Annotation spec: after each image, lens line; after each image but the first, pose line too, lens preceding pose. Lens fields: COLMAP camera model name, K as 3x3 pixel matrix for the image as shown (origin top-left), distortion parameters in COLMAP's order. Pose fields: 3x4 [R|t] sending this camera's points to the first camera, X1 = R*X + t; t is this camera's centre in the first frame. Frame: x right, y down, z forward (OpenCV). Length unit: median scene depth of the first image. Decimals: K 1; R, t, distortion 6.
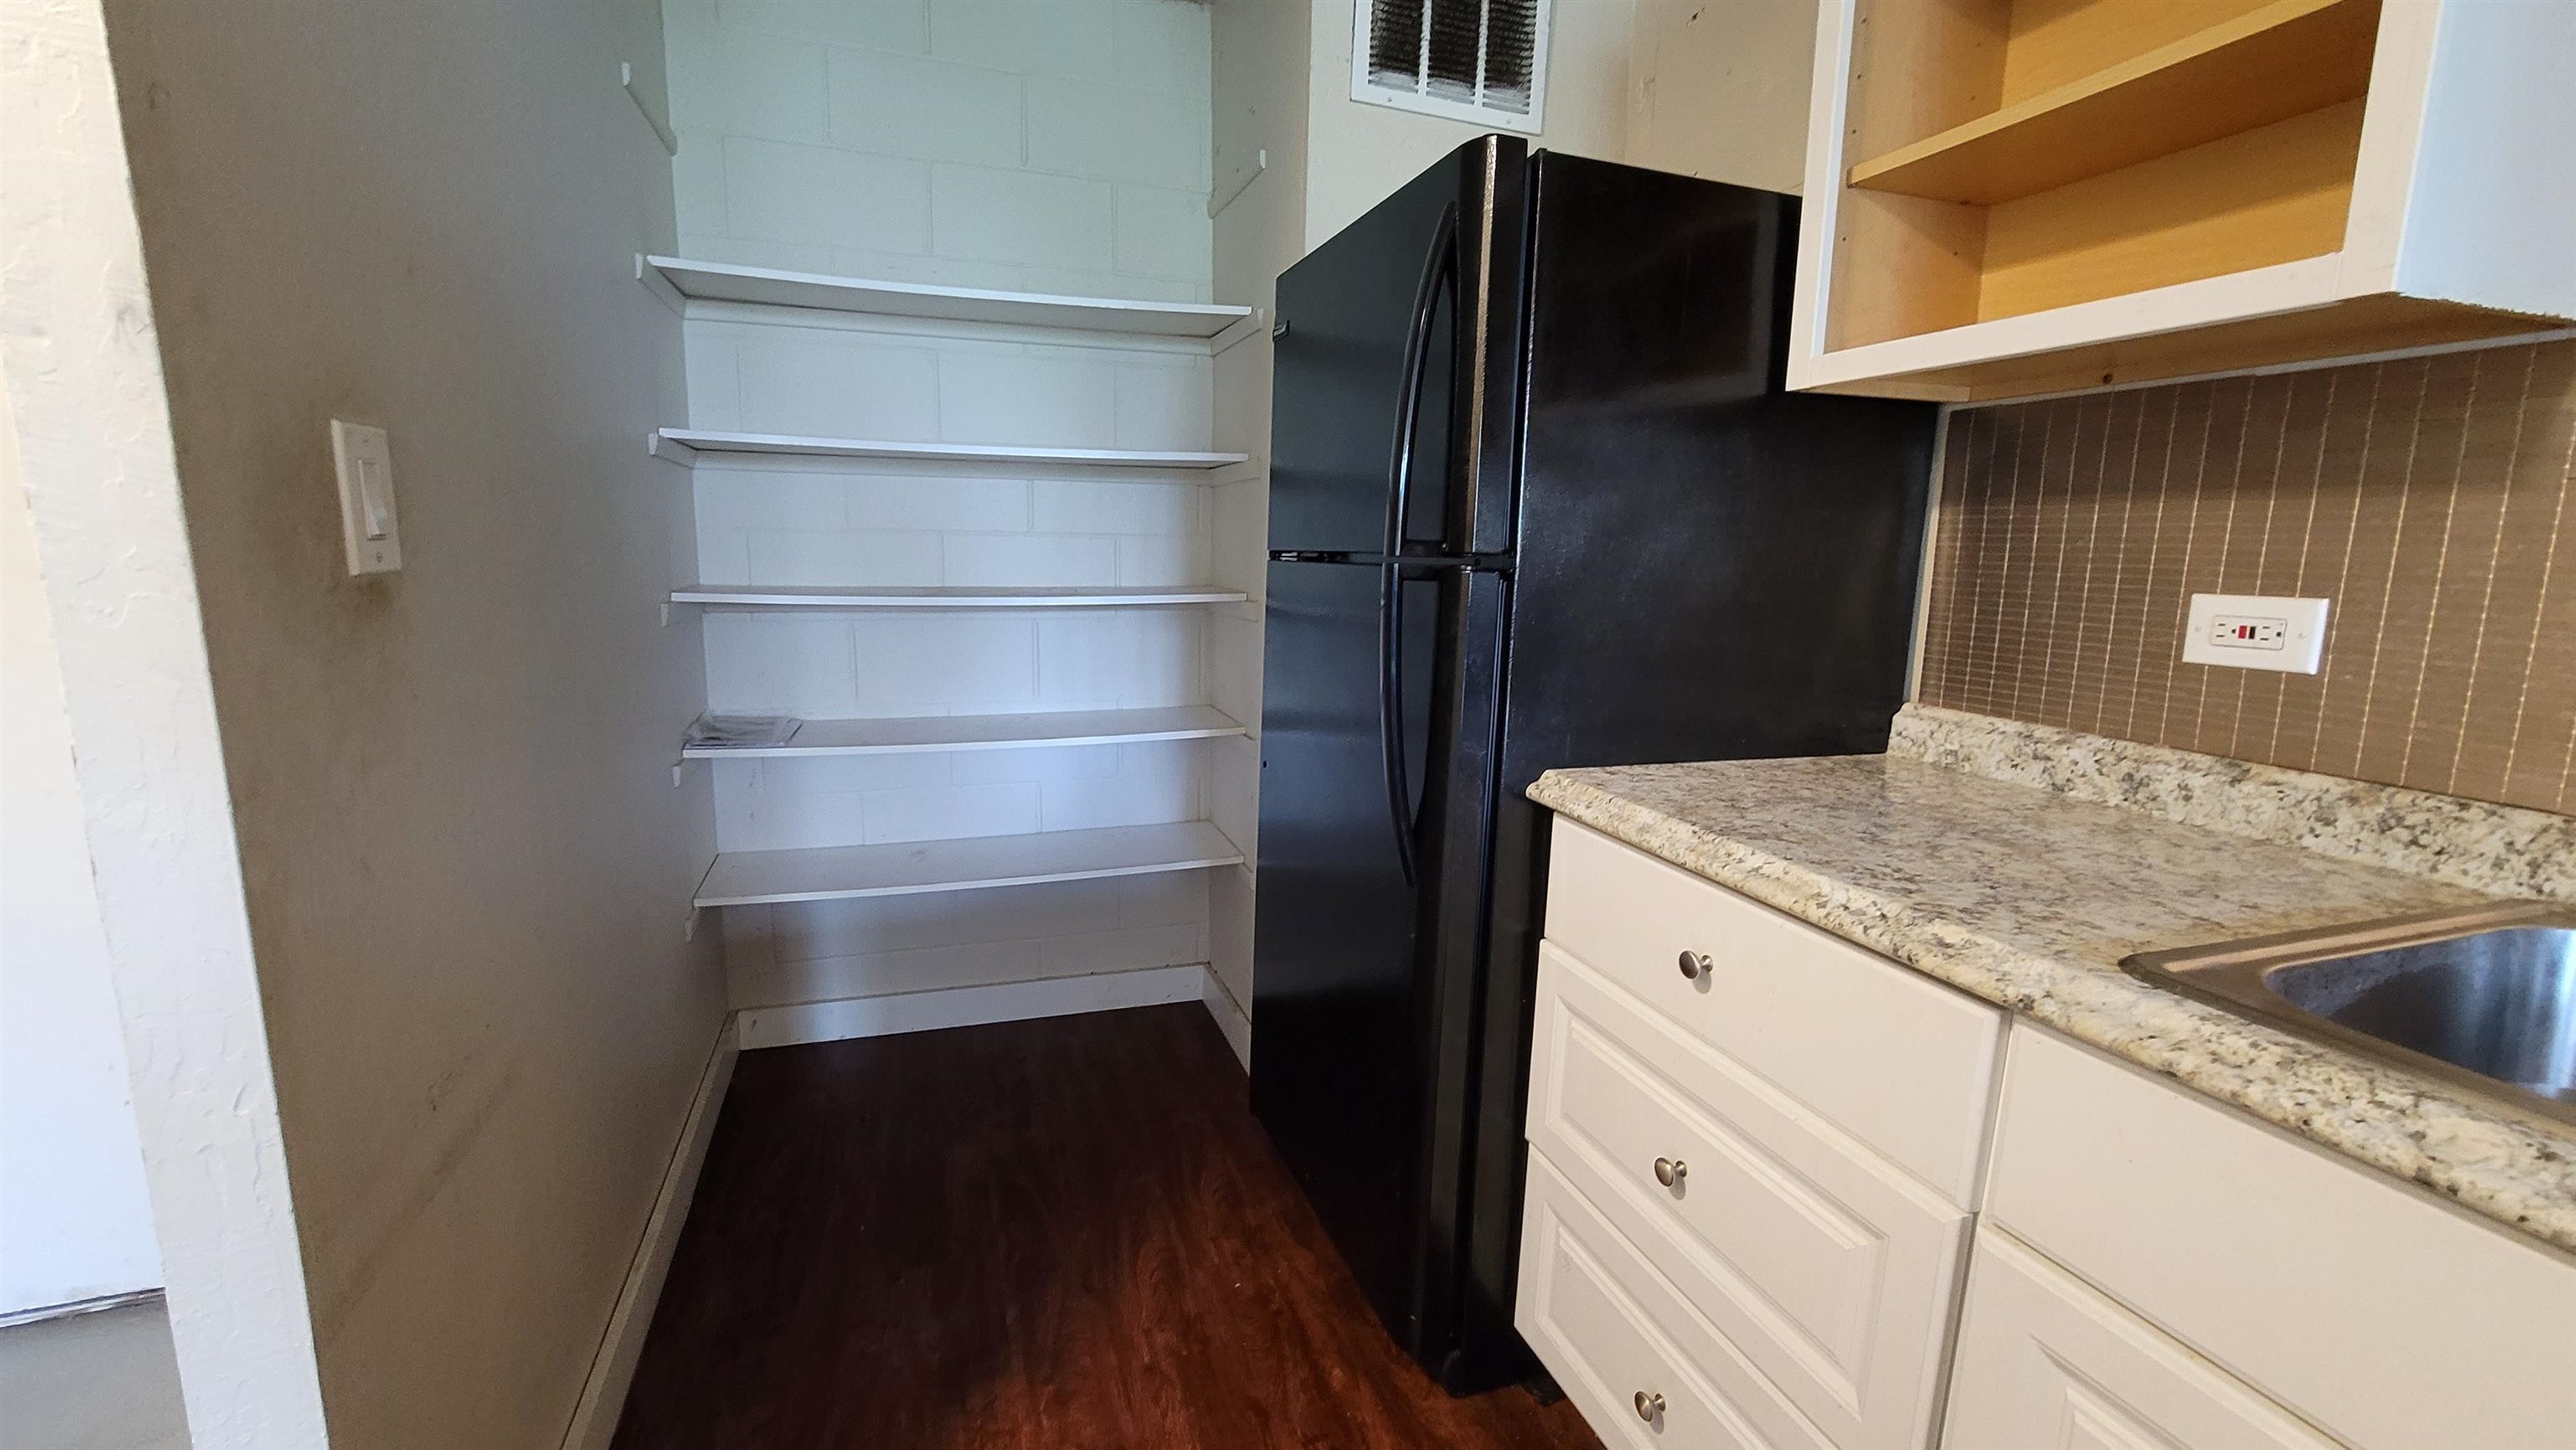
lens RADIAL K [[1061.1, 0, 1236.5], [0, 1061.1, 716.9], [0, 0, 1]] dist [-0.006069, 0.000587]
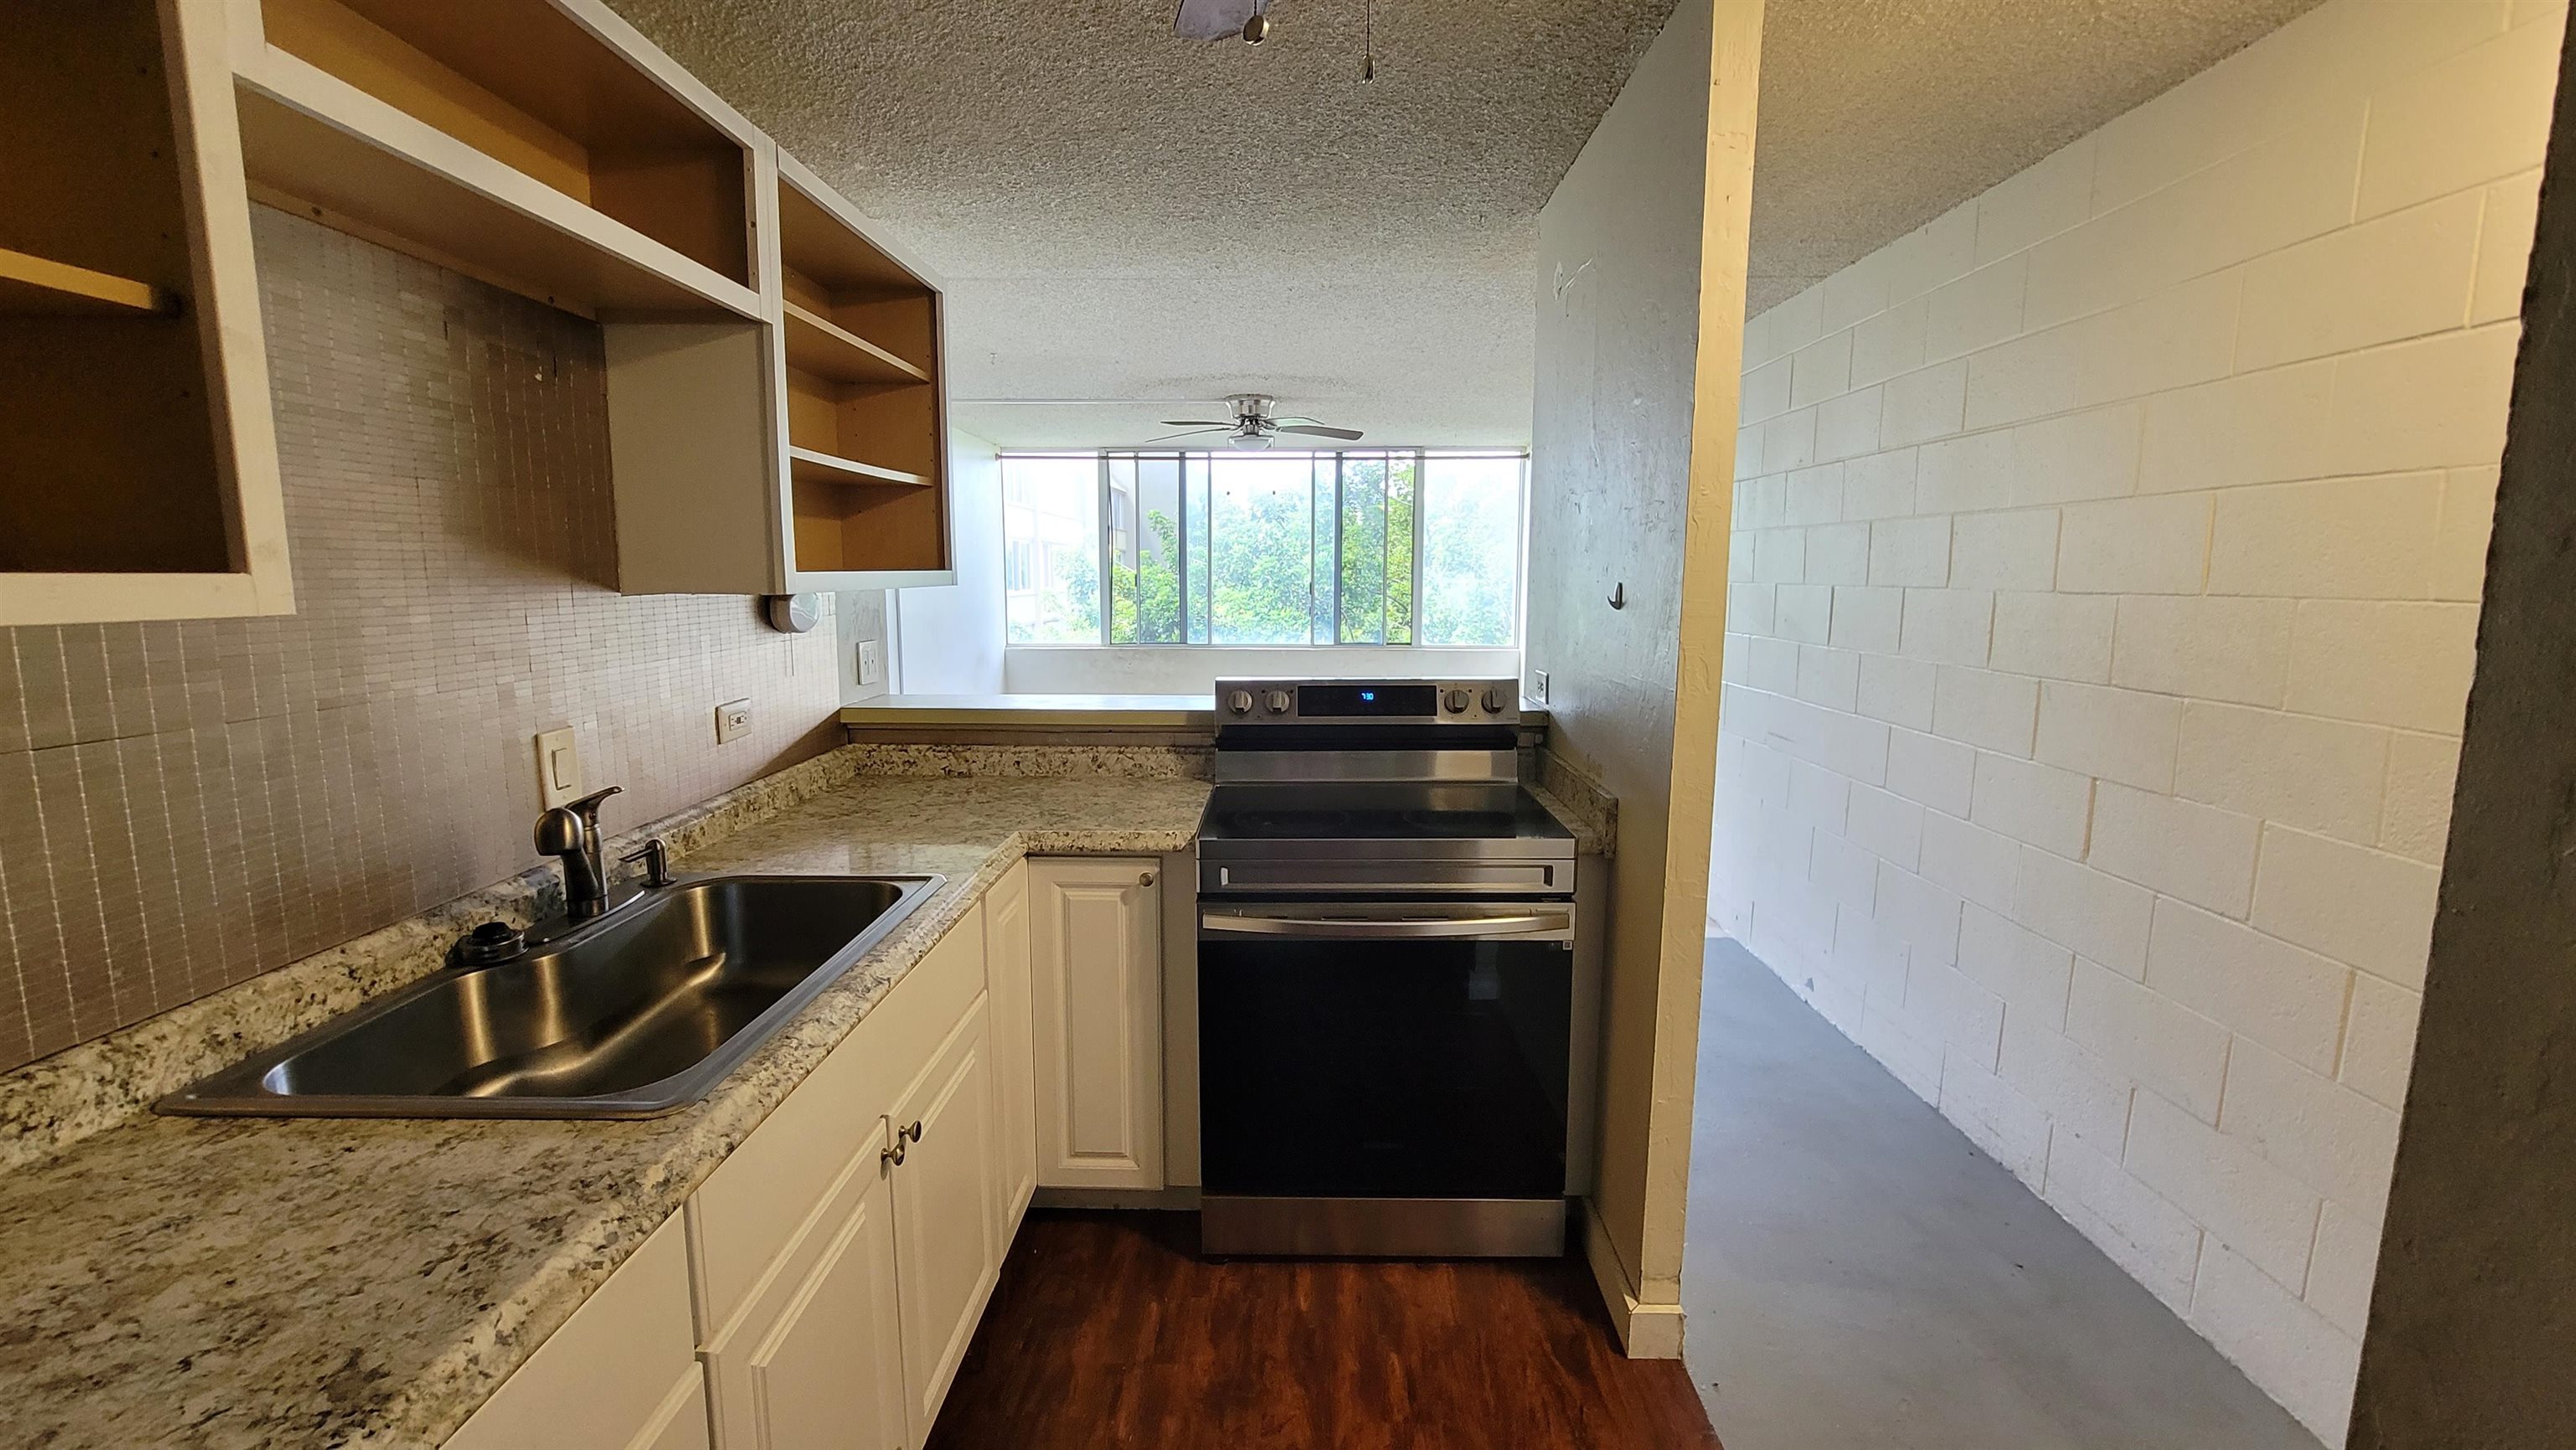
lens RADIAL K [[1061.1, 0, 1265.4], [0, 1061.1, 730.3], [0, 0, 1]] dist [-0.006069, 0.000587]
pose [[-0.949575, -0.062388, 0.307269, -0.190292], [0.034320, 0.953433, 0.299646, -0.415226], [-0.311655, 0.295082, -0.903215, 1.237639]]
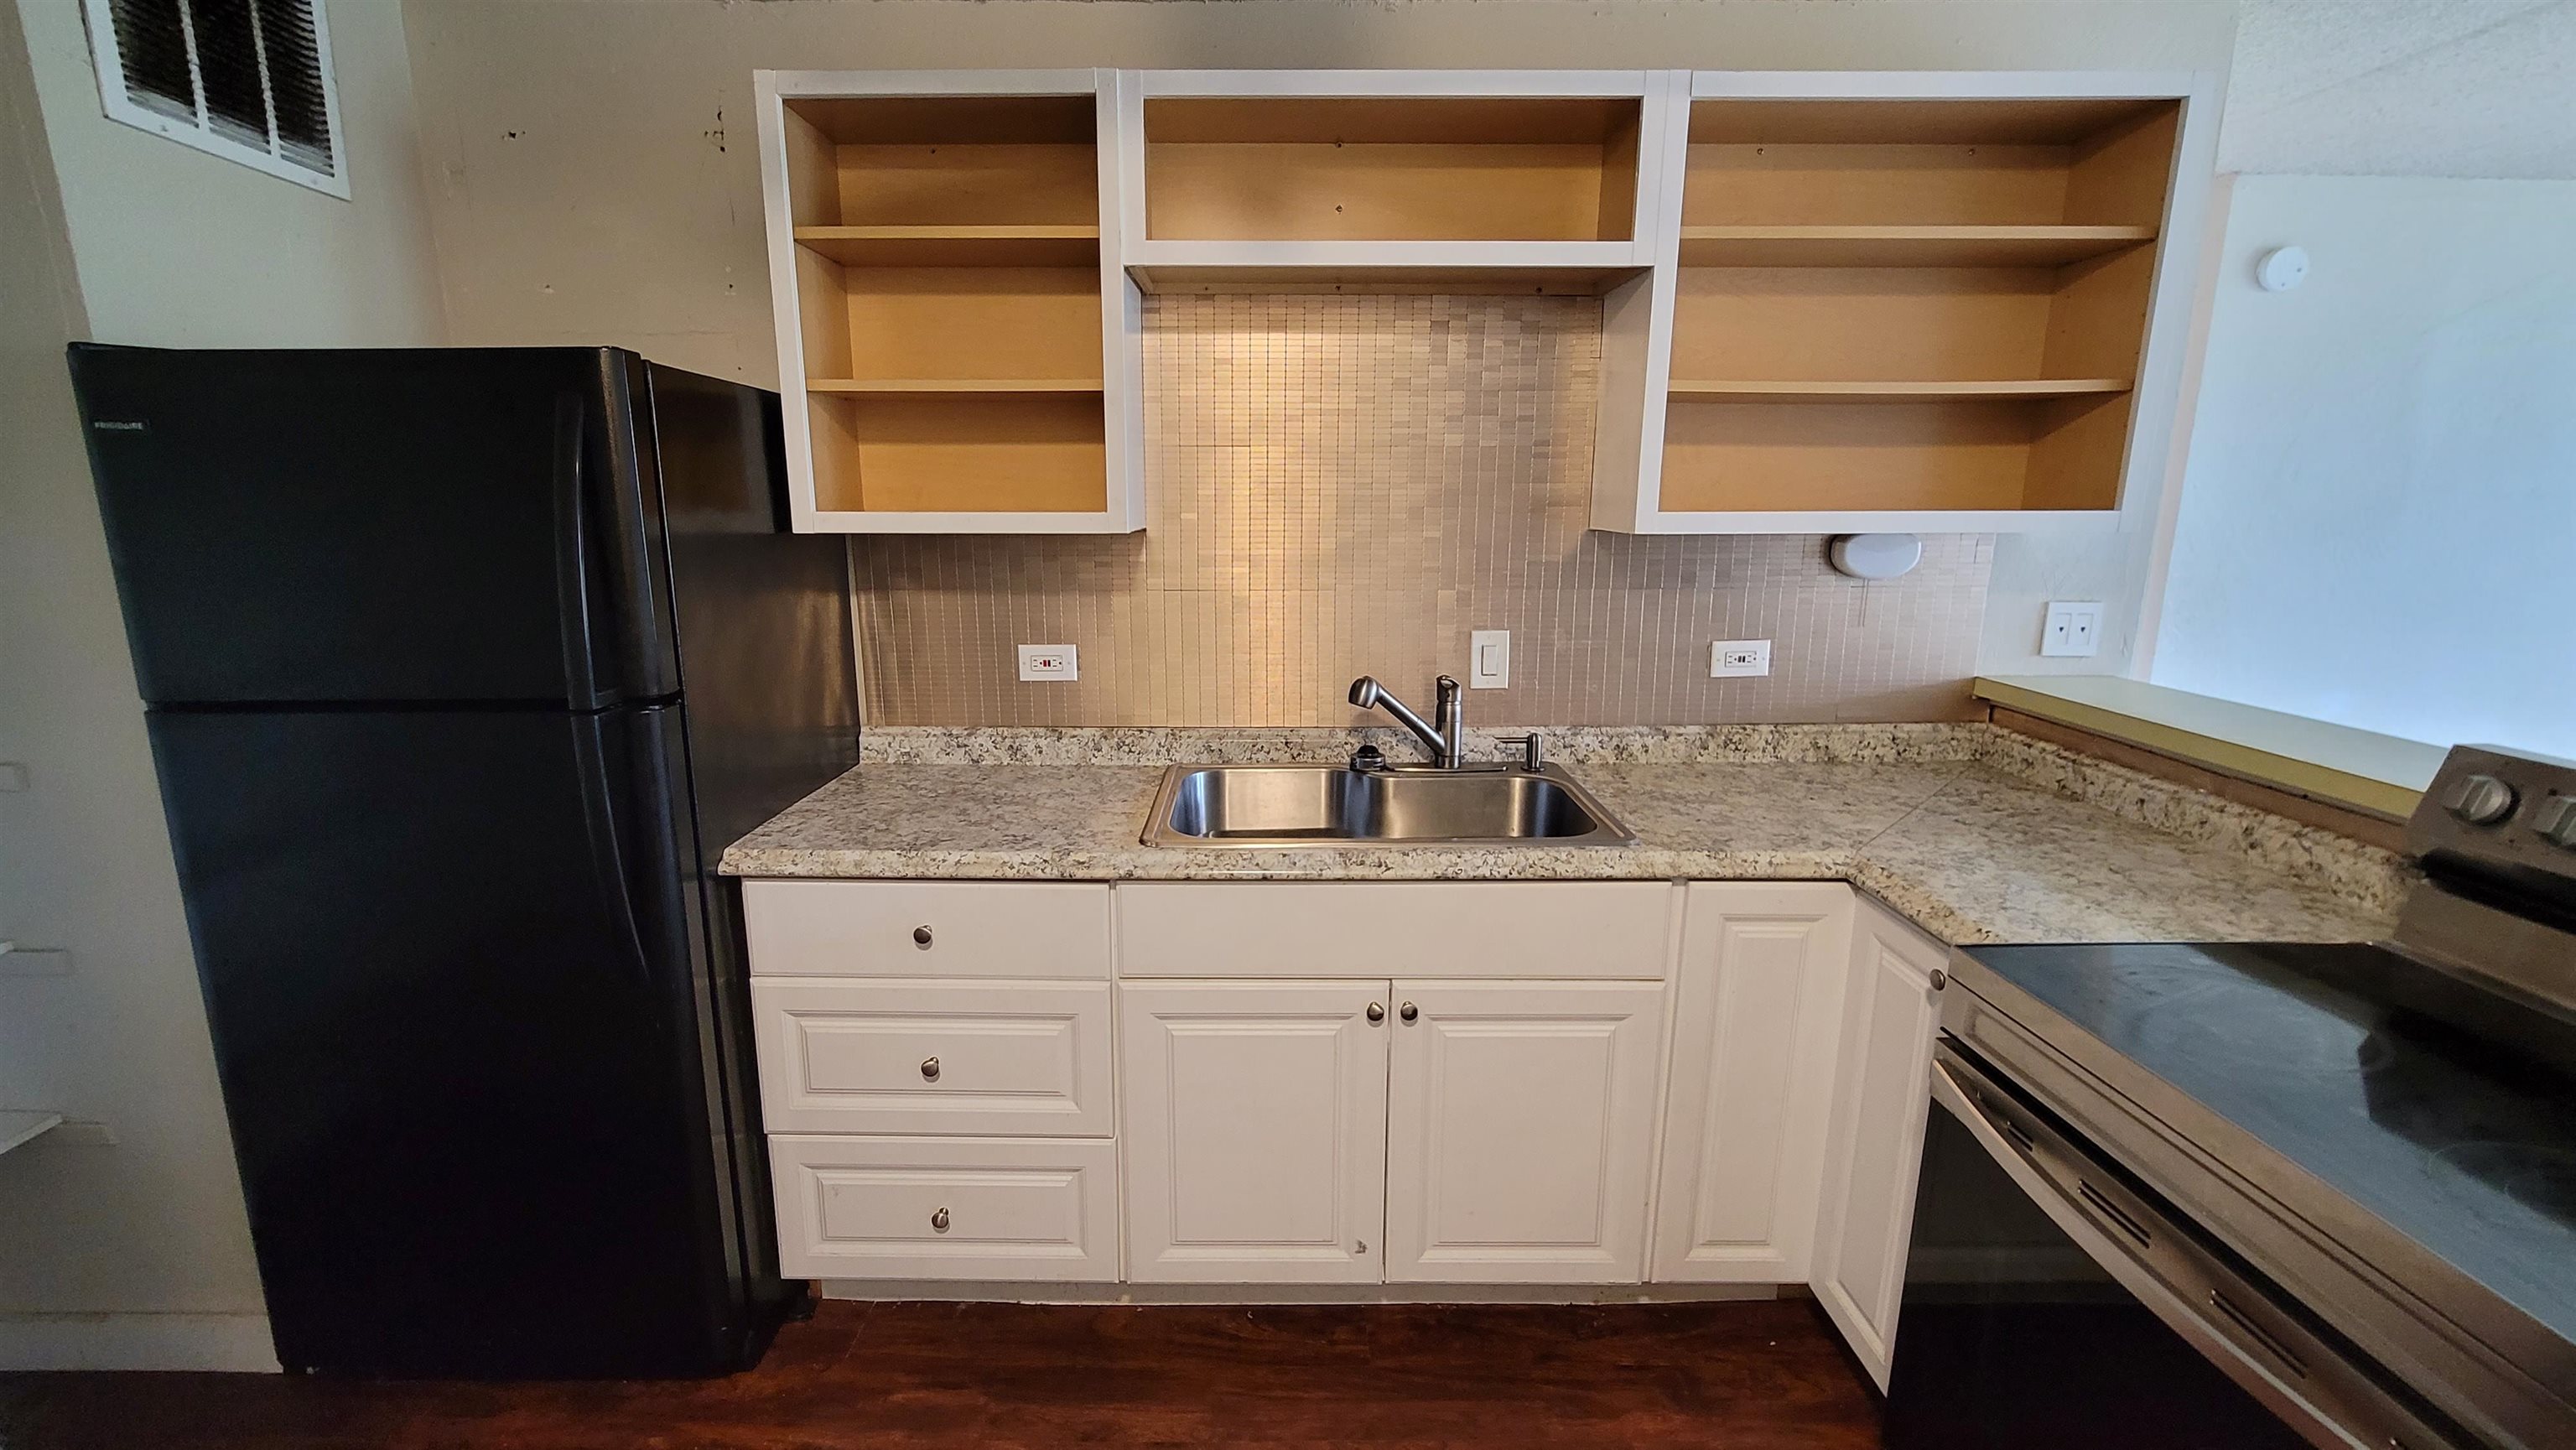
lens RADIAL K [[1061.1, 0, 1278.8], [0, 1061.1, 730.3], [0, 0, 1]] dist [-0.006069, 0.000587]
pose [[0.299880, -0.223077, 0.927528, -0.771004], [0.161178, 0.970146, 0.181216, -0.249940], [-0.940262, 0.095154, 0.326883, -0.034519]]
